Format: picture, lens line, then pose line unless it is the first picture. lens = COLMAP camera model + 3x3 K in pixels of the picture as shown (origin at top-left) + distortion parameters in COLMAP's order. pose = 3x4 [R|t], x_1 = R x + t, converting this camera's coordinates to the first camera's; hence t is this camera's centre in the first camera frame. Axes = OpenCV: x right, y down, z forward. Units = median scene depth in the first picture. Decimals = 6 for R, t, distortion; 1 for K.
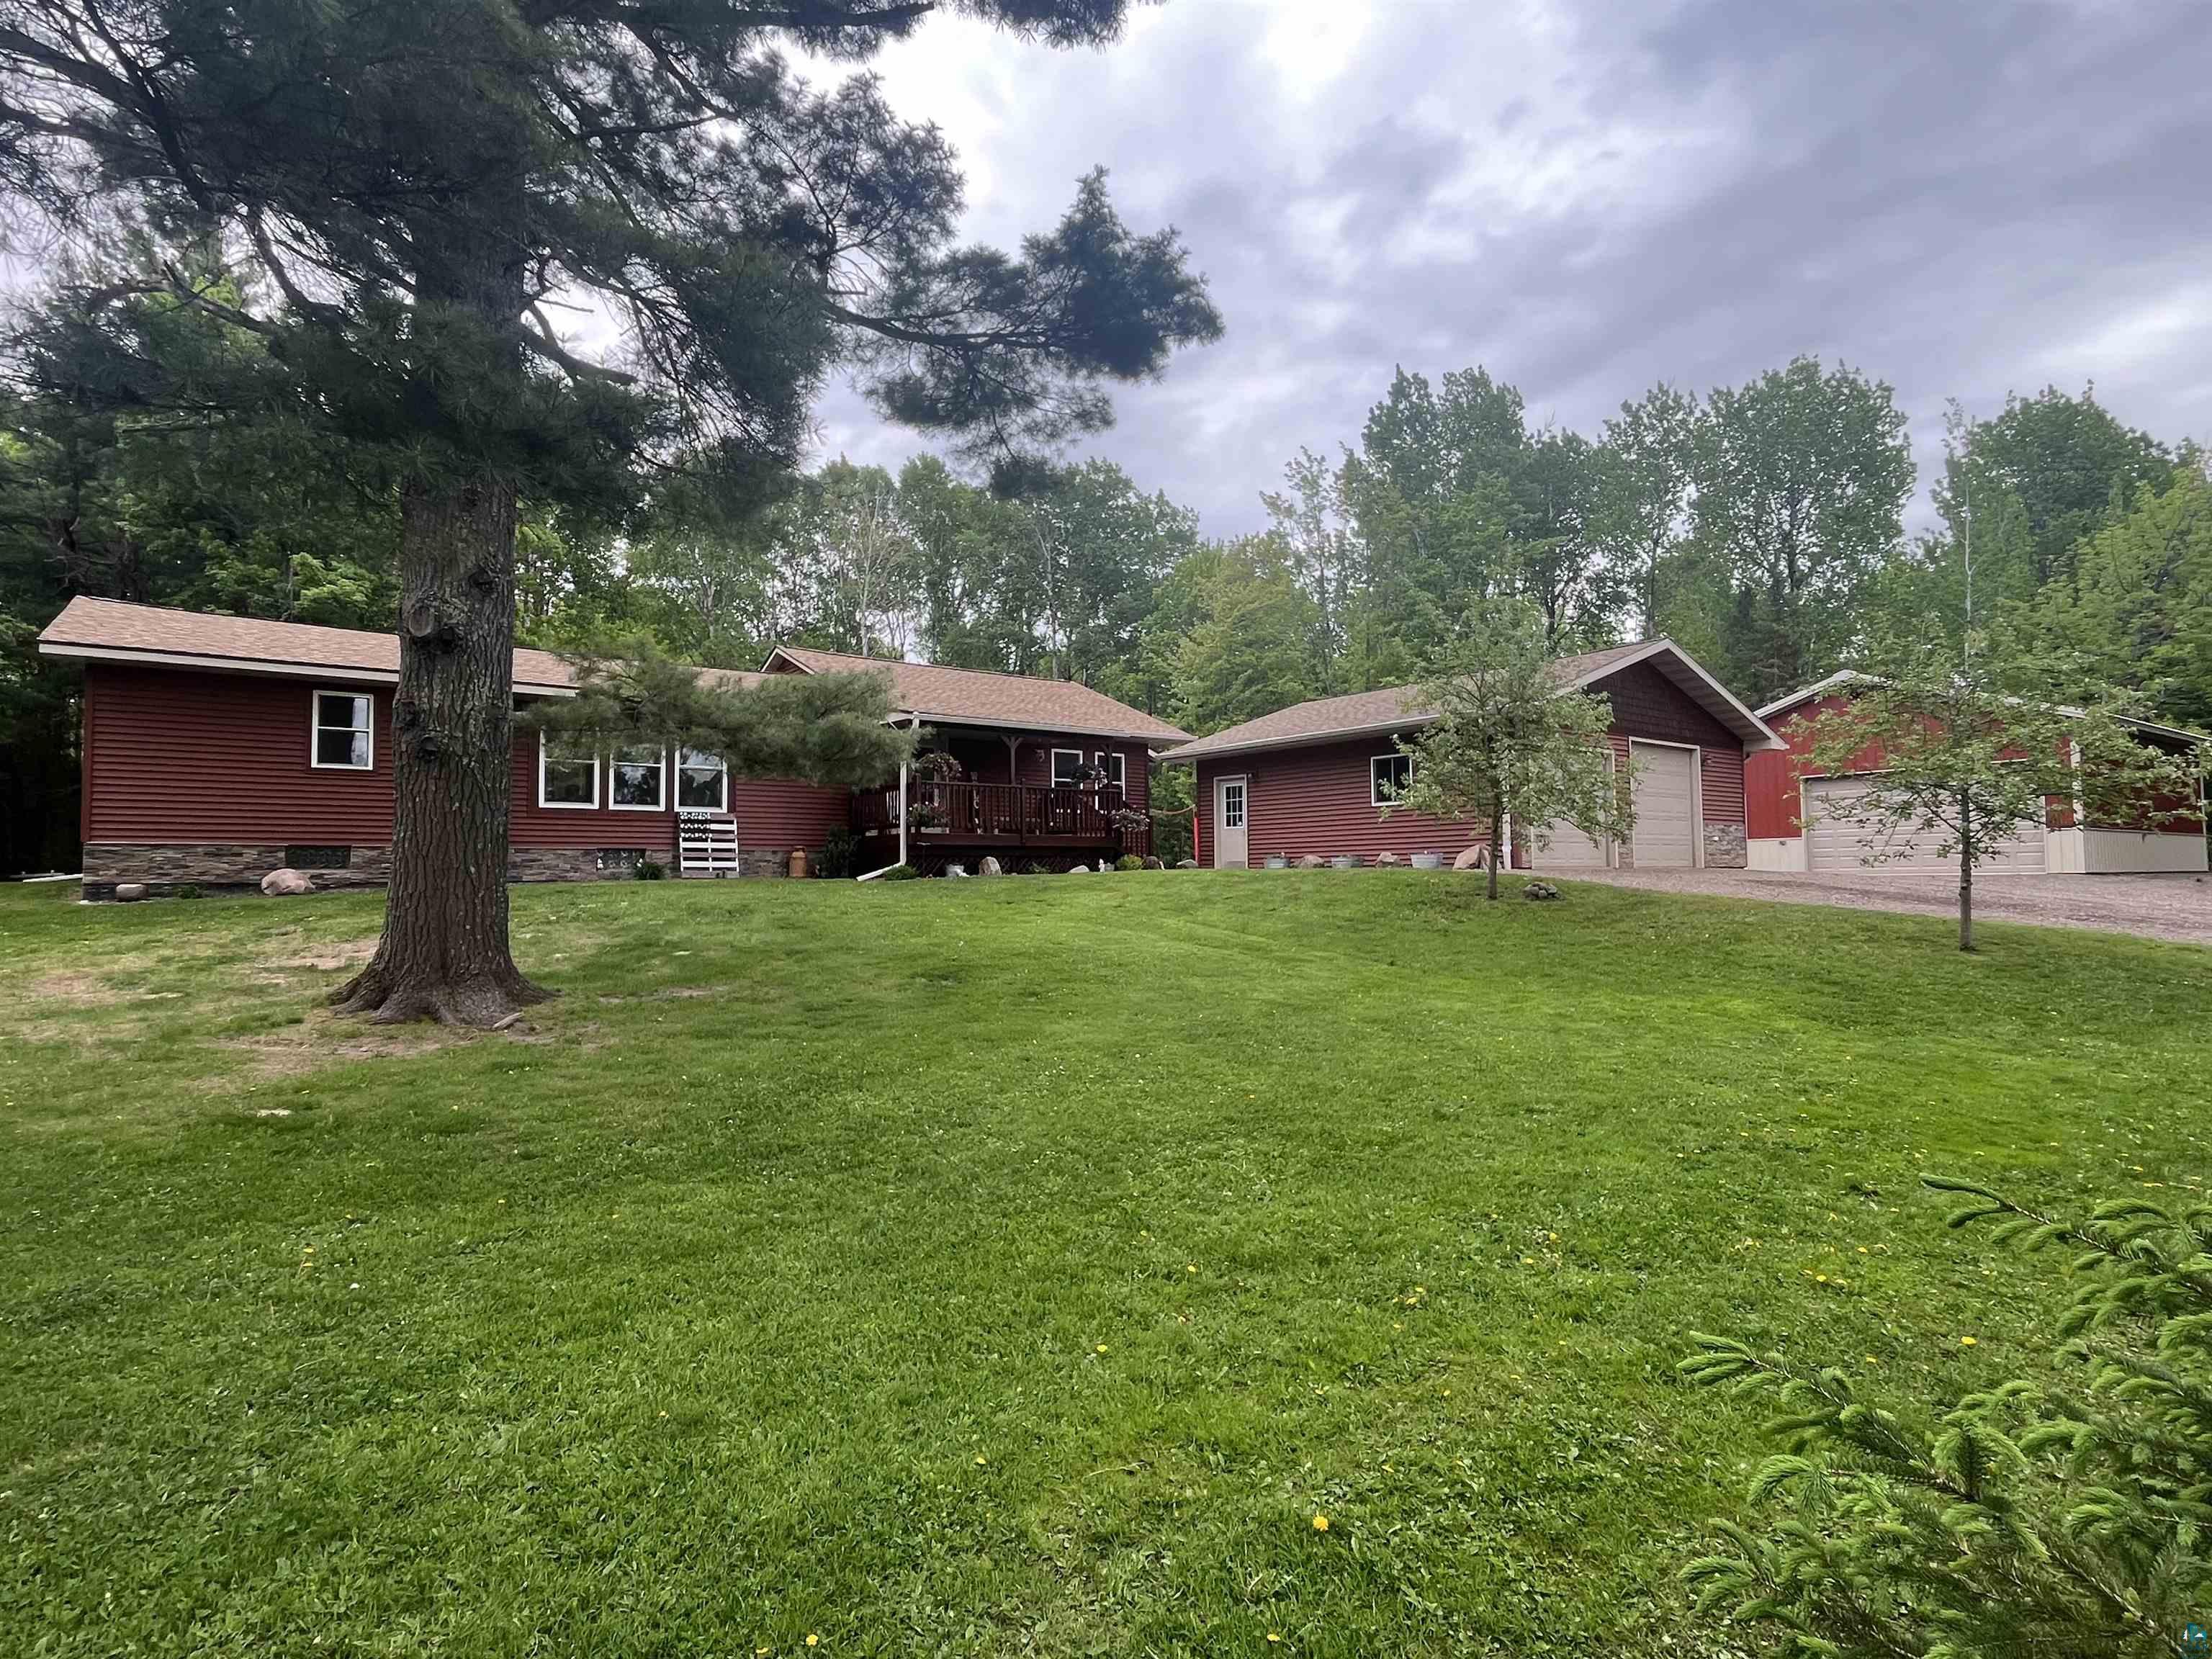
lens RADIAL K [[1106.5, 0, 1106.0], [0, 1106.5, 829.5], [0, 0, 1]] dist [-0.002331, -0.000523]
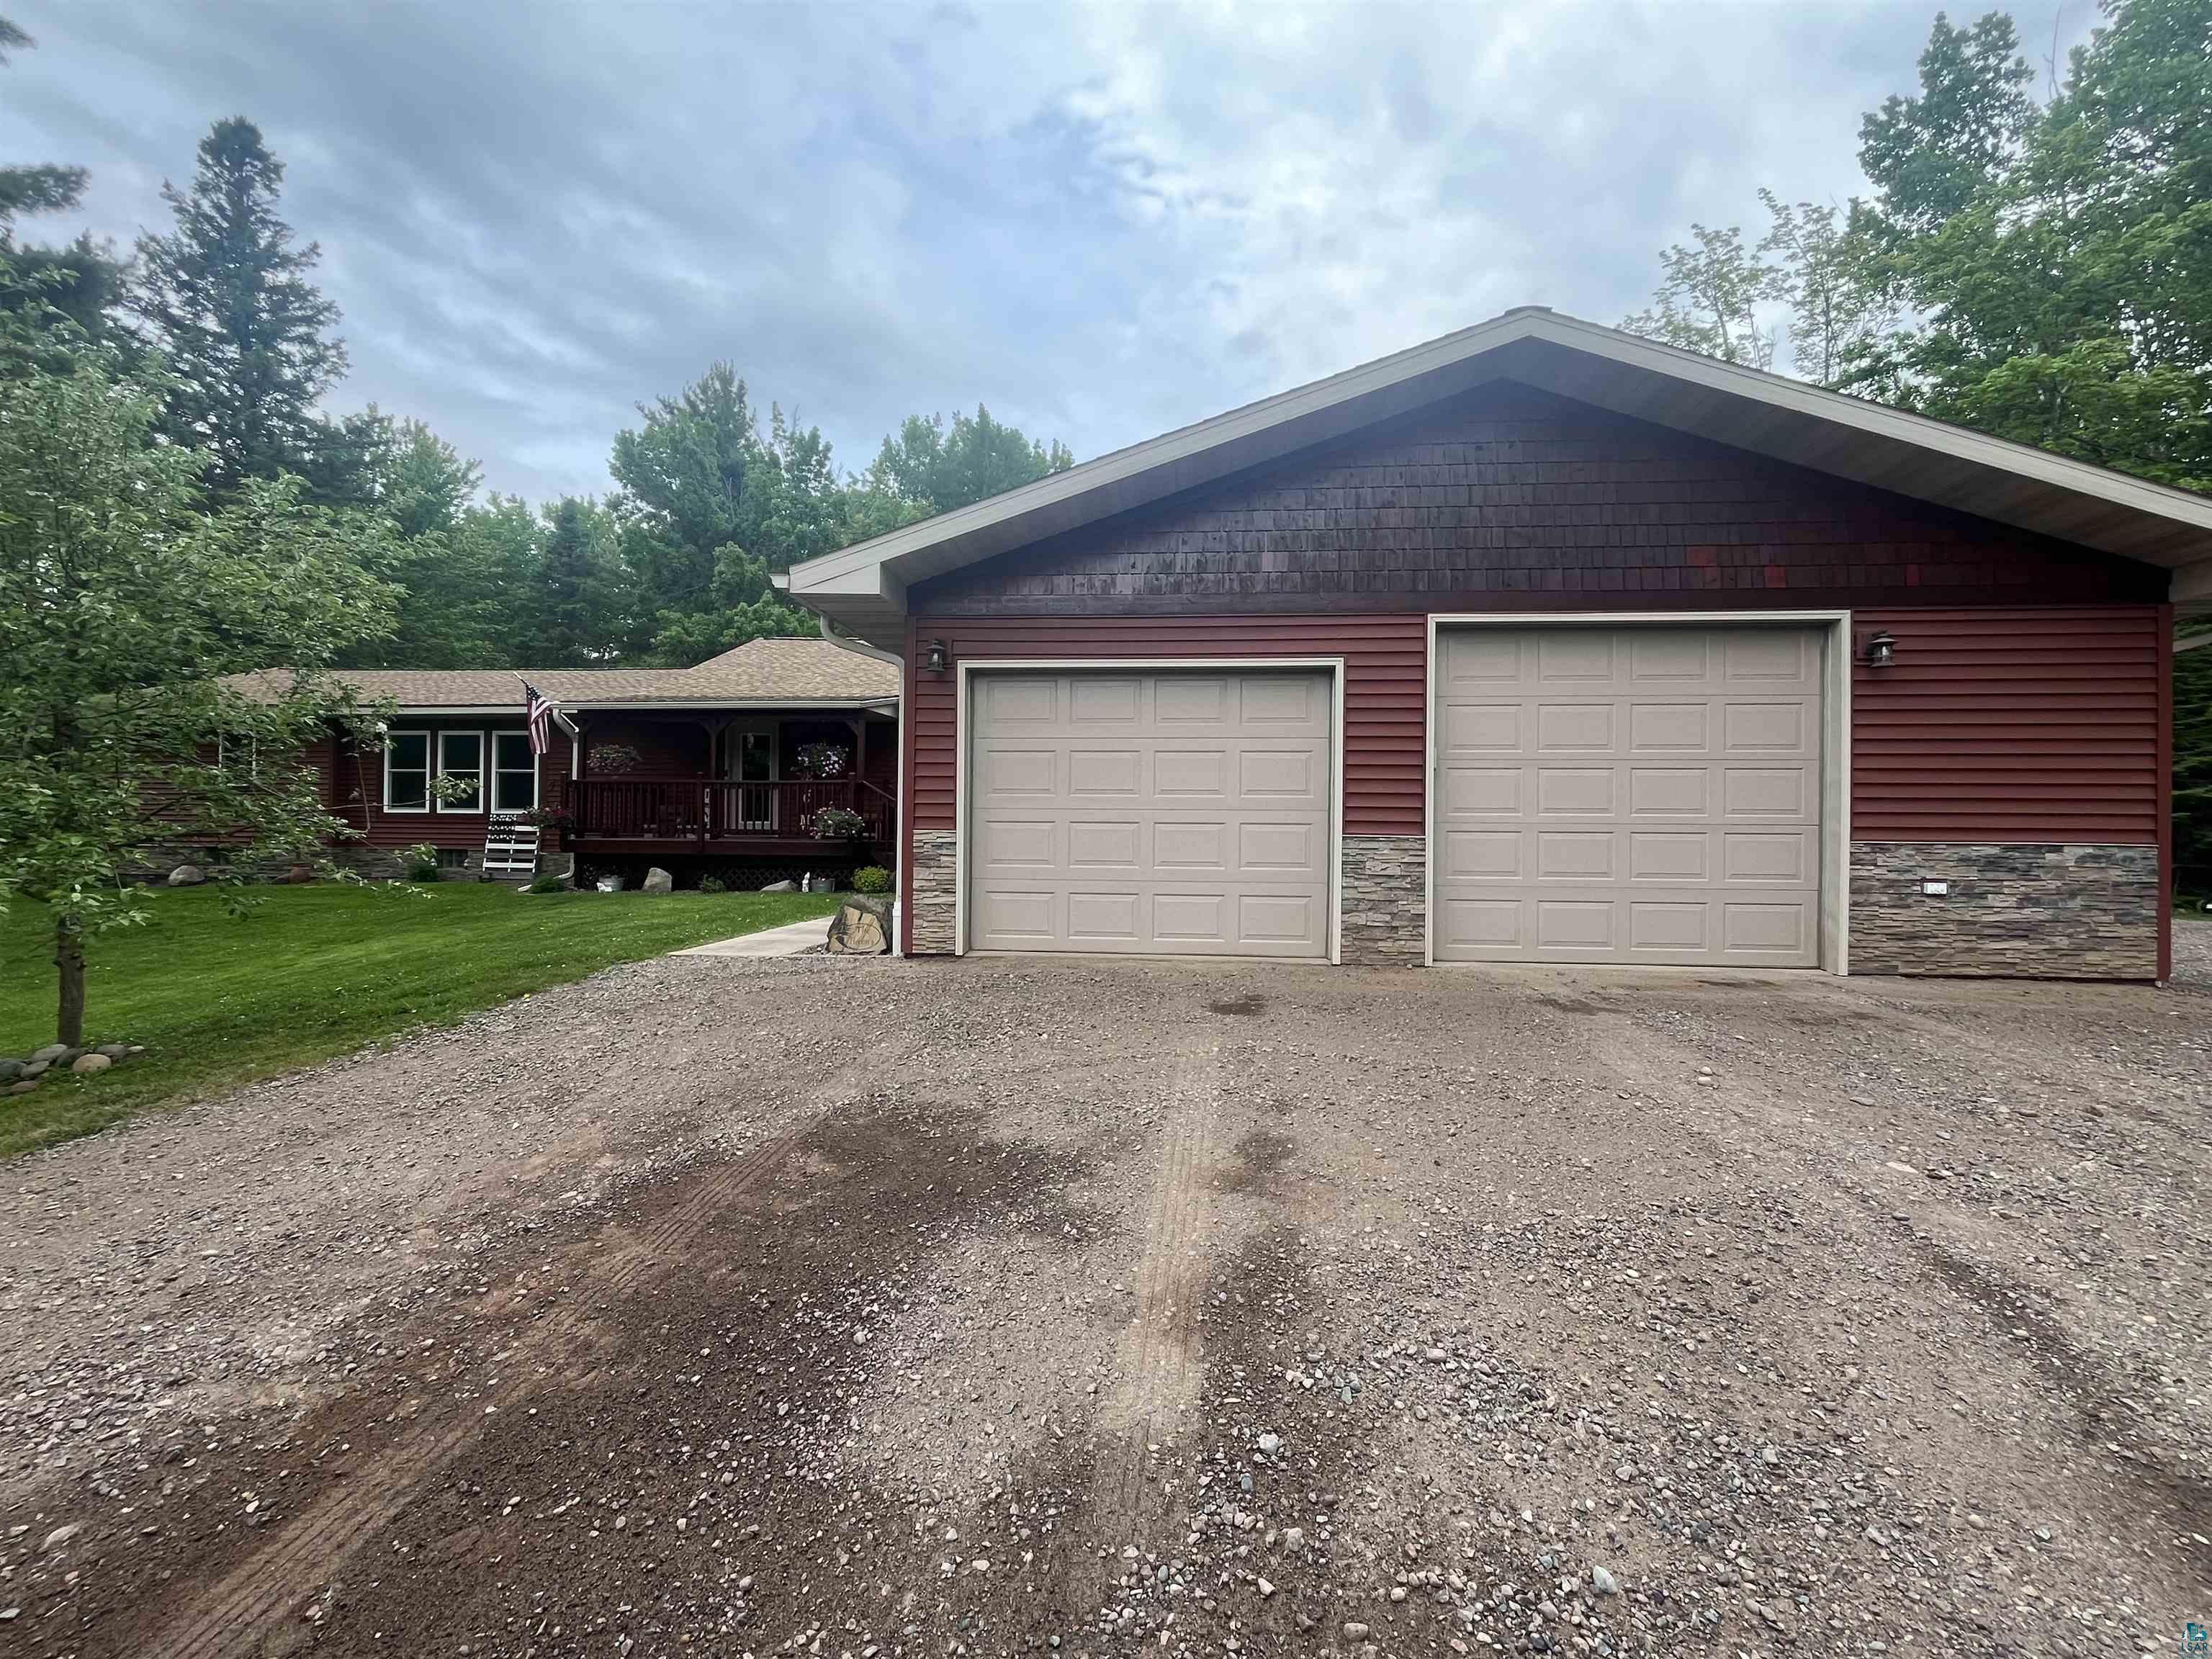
lens RADIAL K [[953.5, 0, 1106.0], [0, 953.5, 829.5], [0, 0, 1]] dist [-0.006887, -0.000360]
pose [[0.737268, 0.014730, -0.675439, 0.639683], [0.013856, 0.999222, 0.036915, -0.026188], [0.675458, -0.036575, 0.736491, 0.720822]]
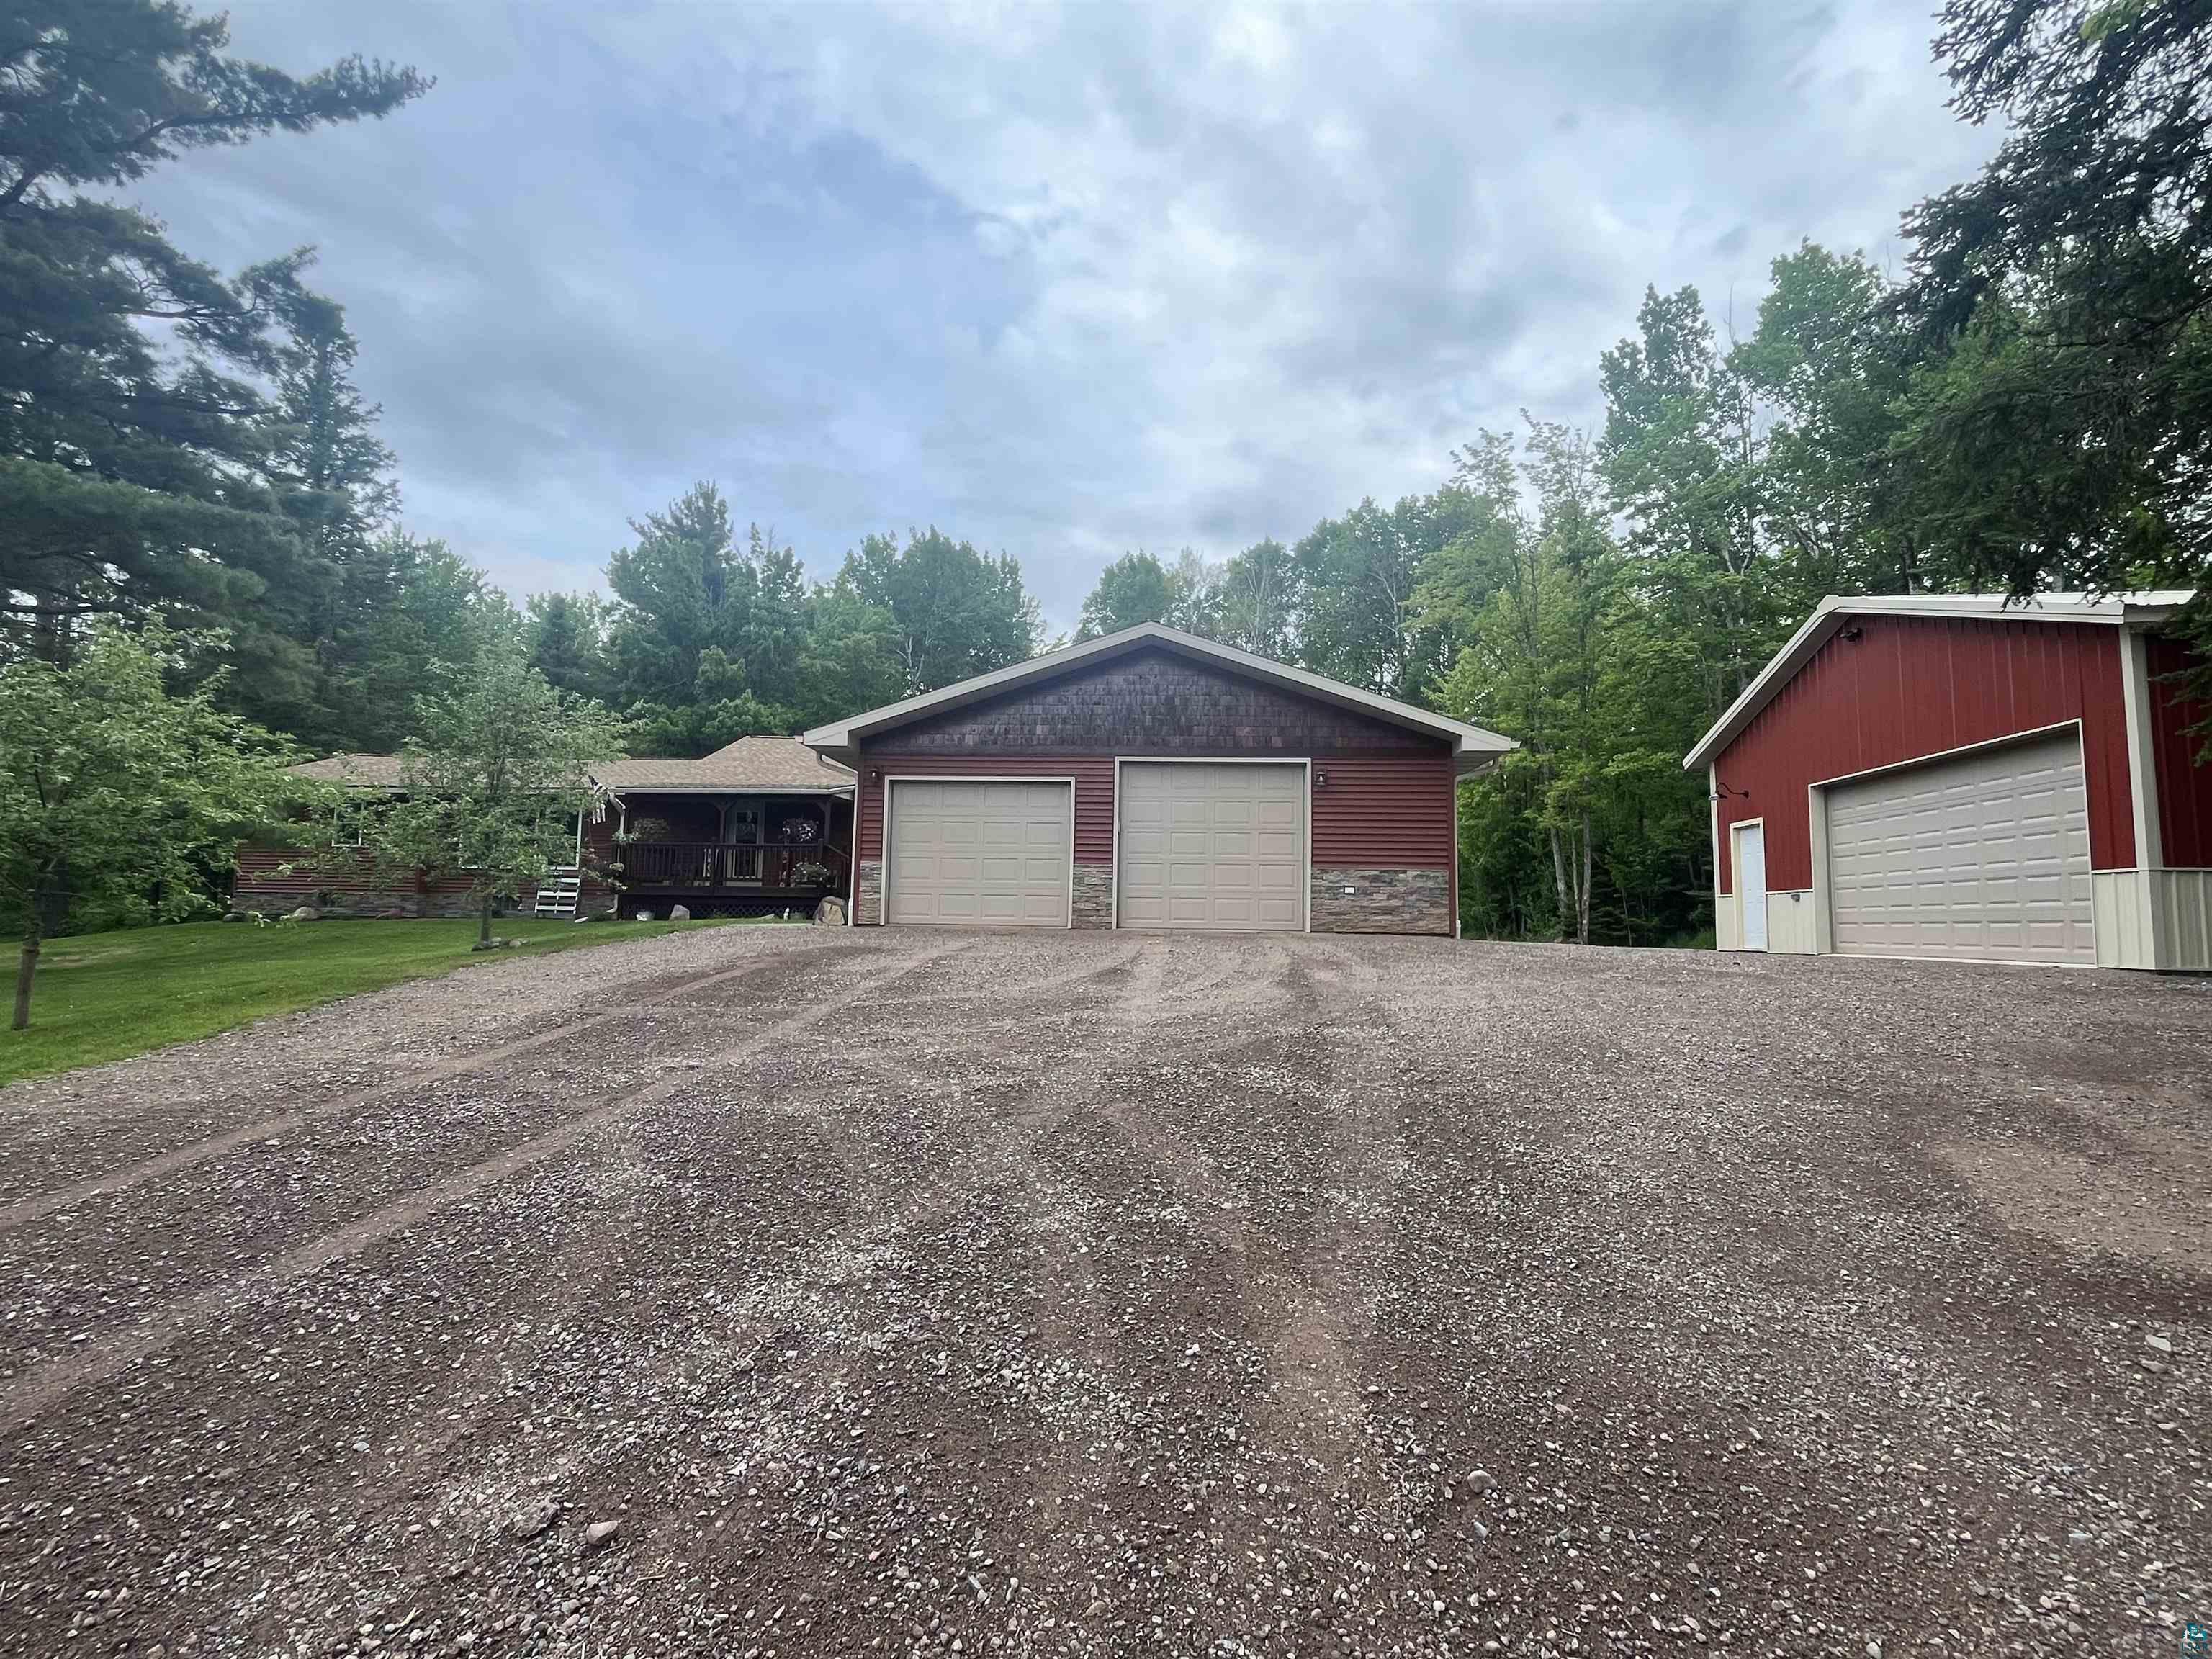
lens RADIAL K [[1044.2, 0, 1106.0], [0, 1044.2, 829.5], [0, 0, 1]] dist [-0.001436, -0.000519]
pose [[0.753331, -0.036381, -0.656634, 0.988576], [0.005000, 0.998757, -0.049601, 0.002197], [0.657622, 0.034083, 0.752576, 0.473719]]
